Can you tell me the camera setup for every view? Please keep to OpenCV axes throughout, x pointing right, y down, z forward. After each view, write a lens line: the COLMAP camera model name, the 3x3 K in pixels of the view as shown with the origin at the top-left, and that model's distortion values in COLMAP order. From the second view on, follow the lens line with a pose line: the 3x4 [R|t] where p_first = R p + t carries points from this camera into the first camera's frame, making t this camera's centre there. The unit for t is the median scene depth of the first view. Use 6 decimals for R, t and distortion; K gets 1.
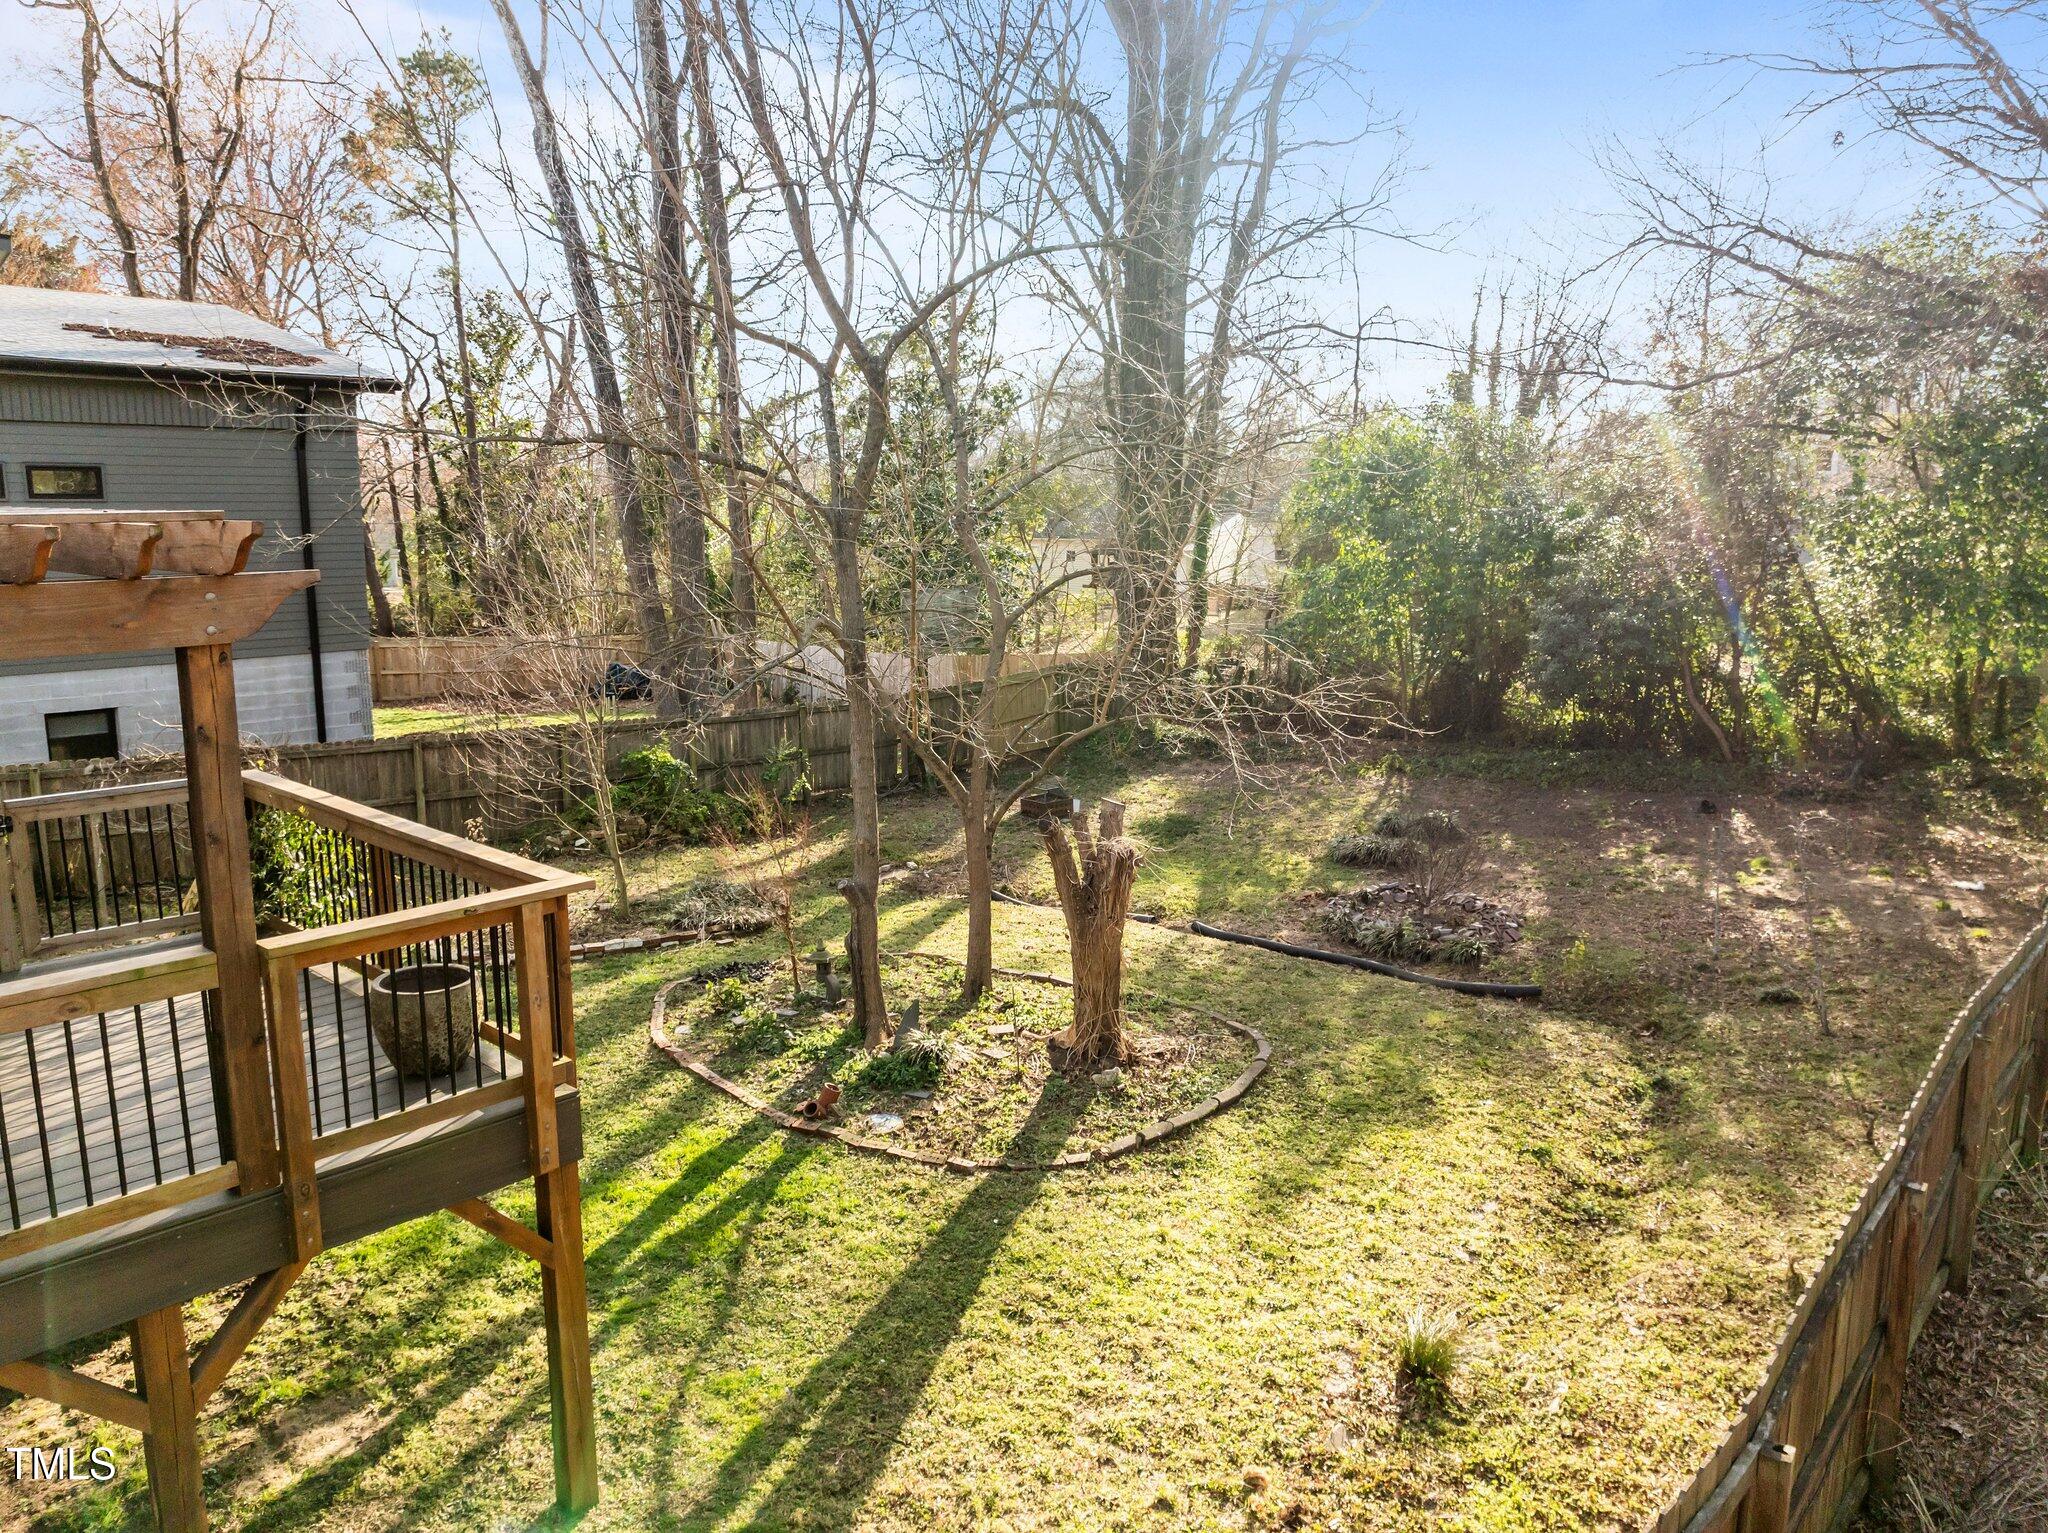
lens RADIAL K [[1455.4, 0, 1024.0], [0, 1455.4, 766.5], [0, 0, 1]] dist [-0.028474, -0.049159]
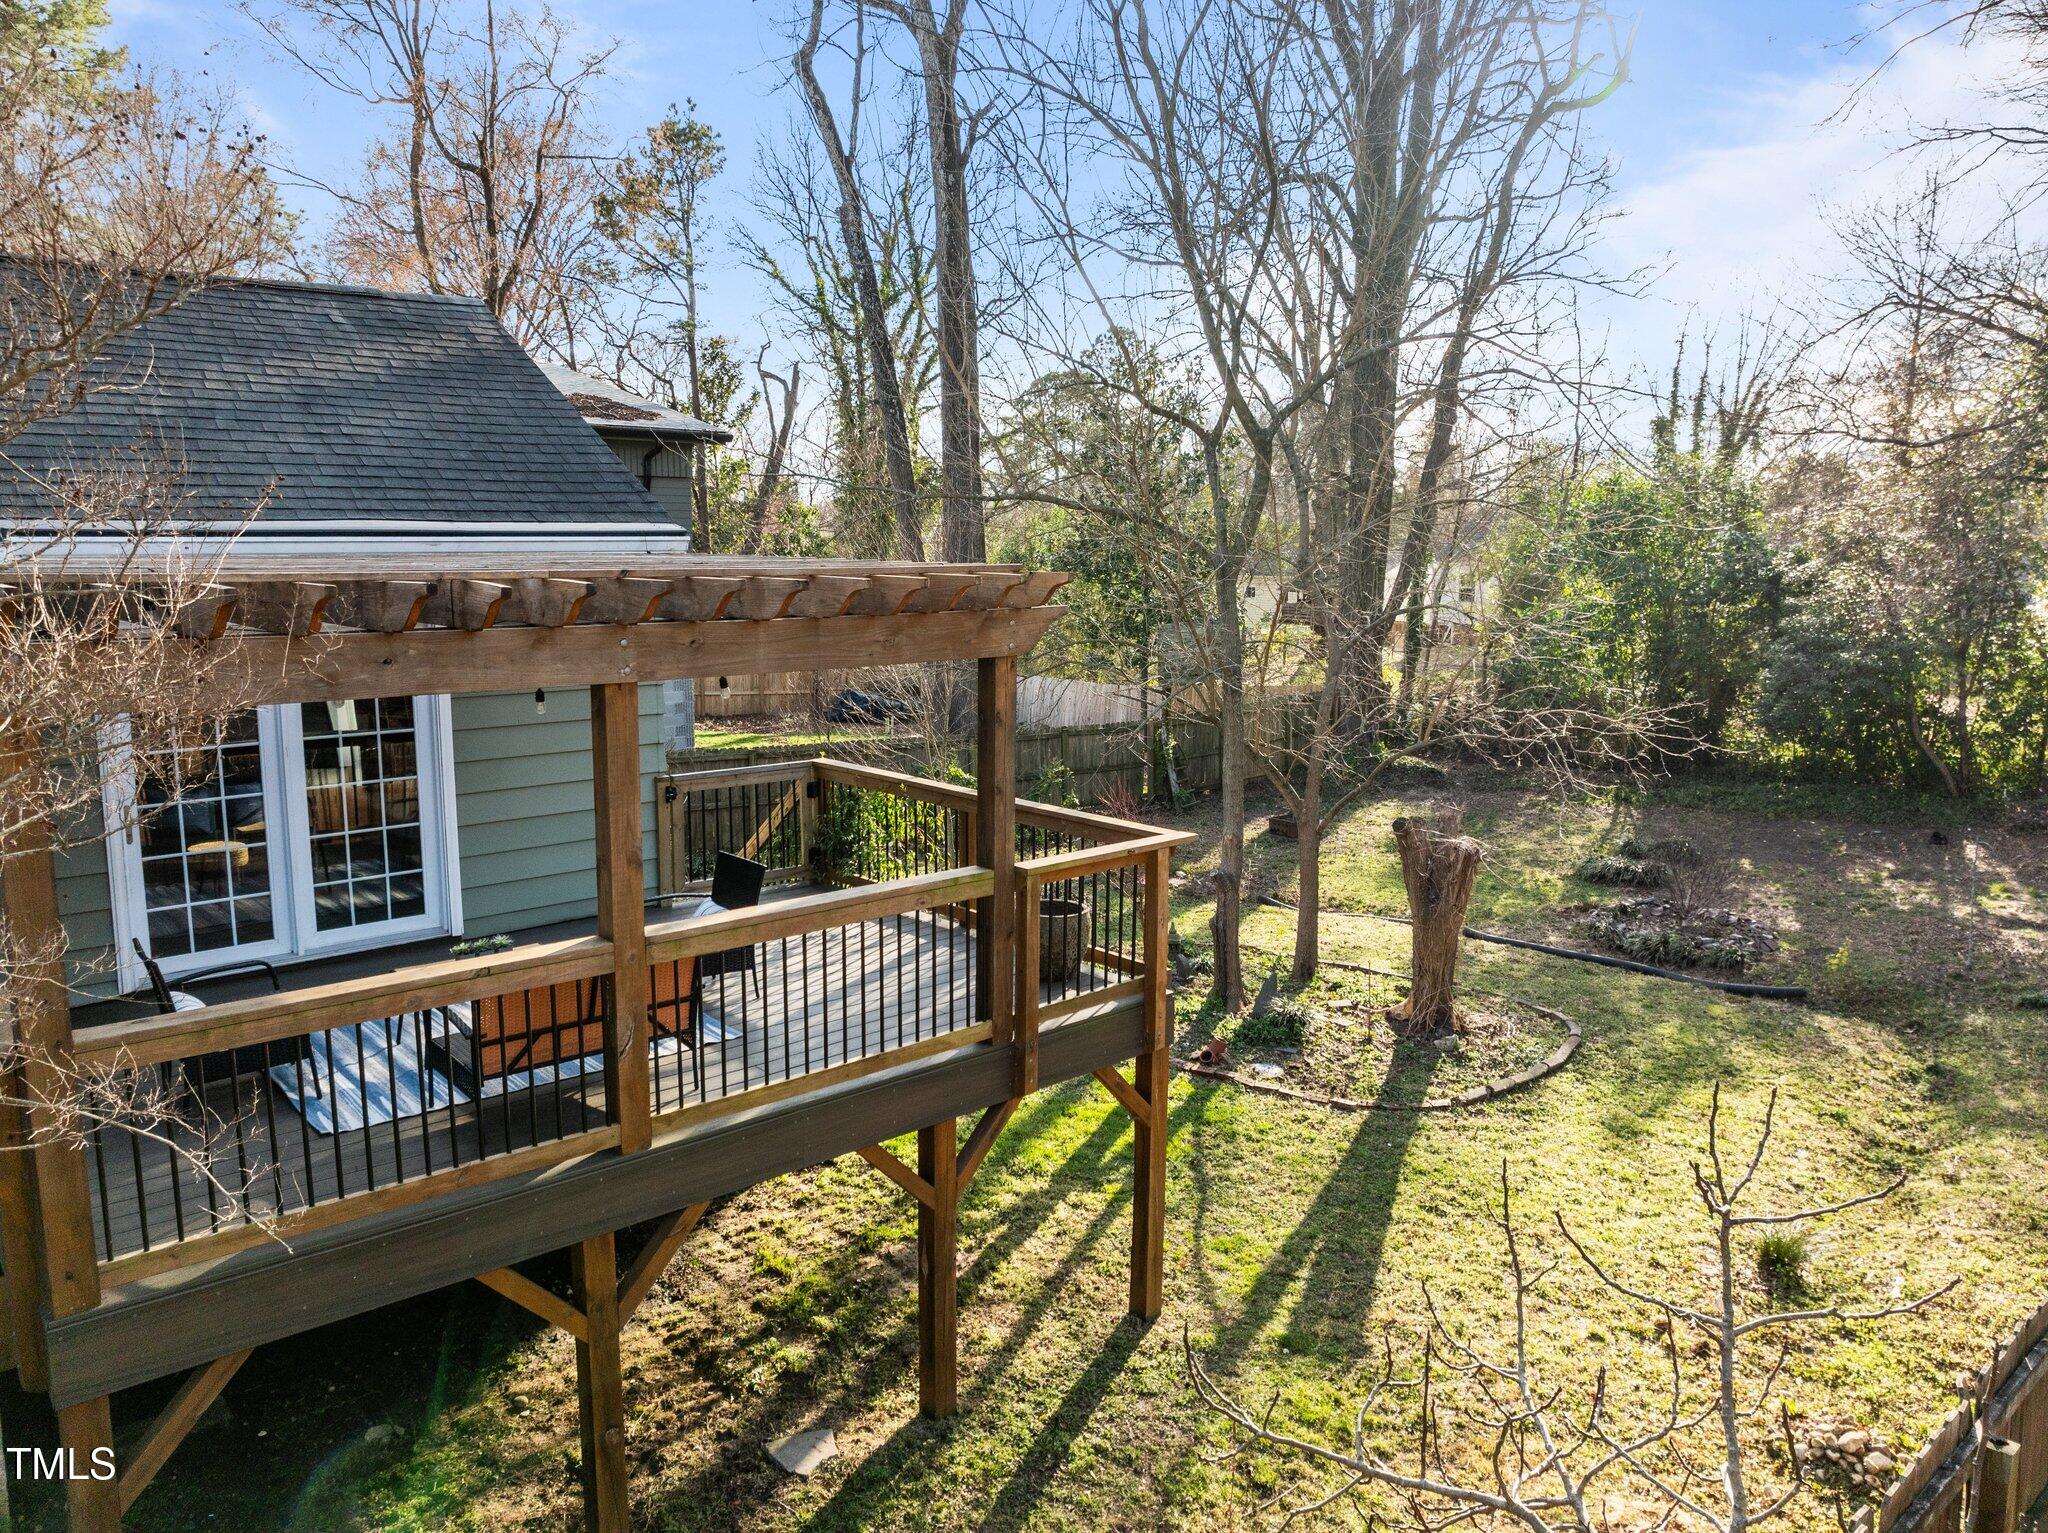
lens RADIAL K [[1446.9, 0, 1024.0], [0, 1446.9, 766.5], [0, 0, 1]] dist [-0.069991, 0.028538]
pose [[0.994465, 0.020564, -0.103033, -0.167208], [-0.022850, 0.999517, -0.021063, 0.024663], [0.102550, 0.023301, 0.994455, -0.184770]]
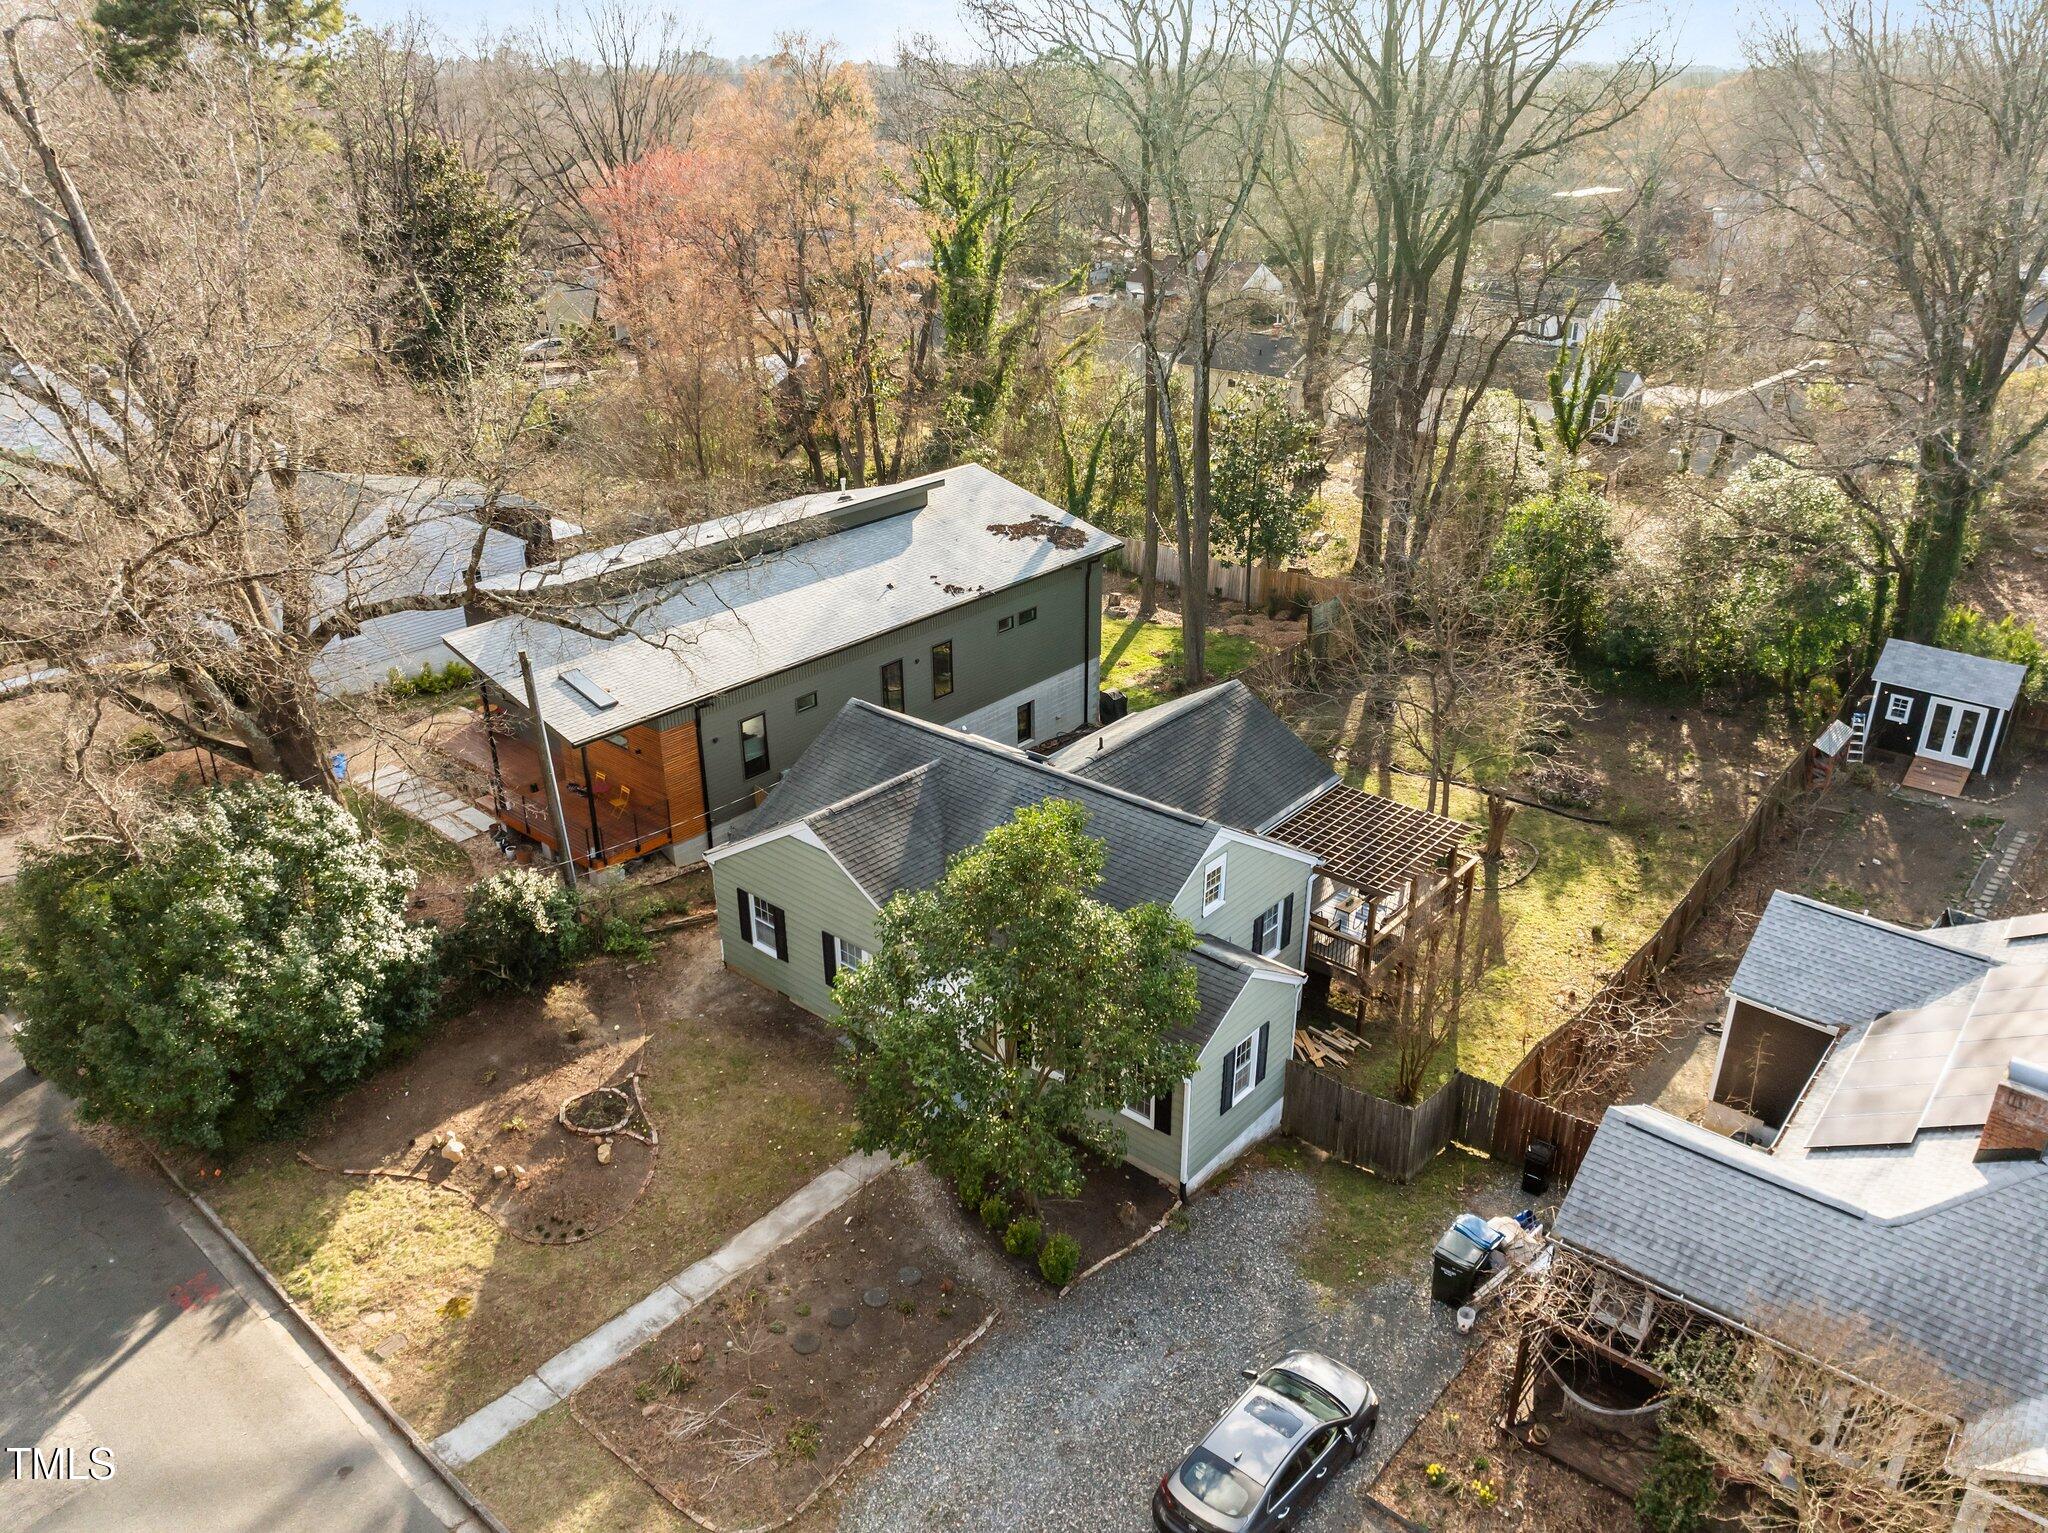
lens RADIAL K [[1461.5, 0, 1024.0], [0, 1461.5, 766.5], [0, 0, 1]] dist [-0.050722, -0.002238]
pose [[0.999775, -0.020508, 0.005337, -1.200417], [0.018466, 0.966679, 0.255326, -1.018991], [-0.010396, -0.255170, 0.966840, -2.585356]]
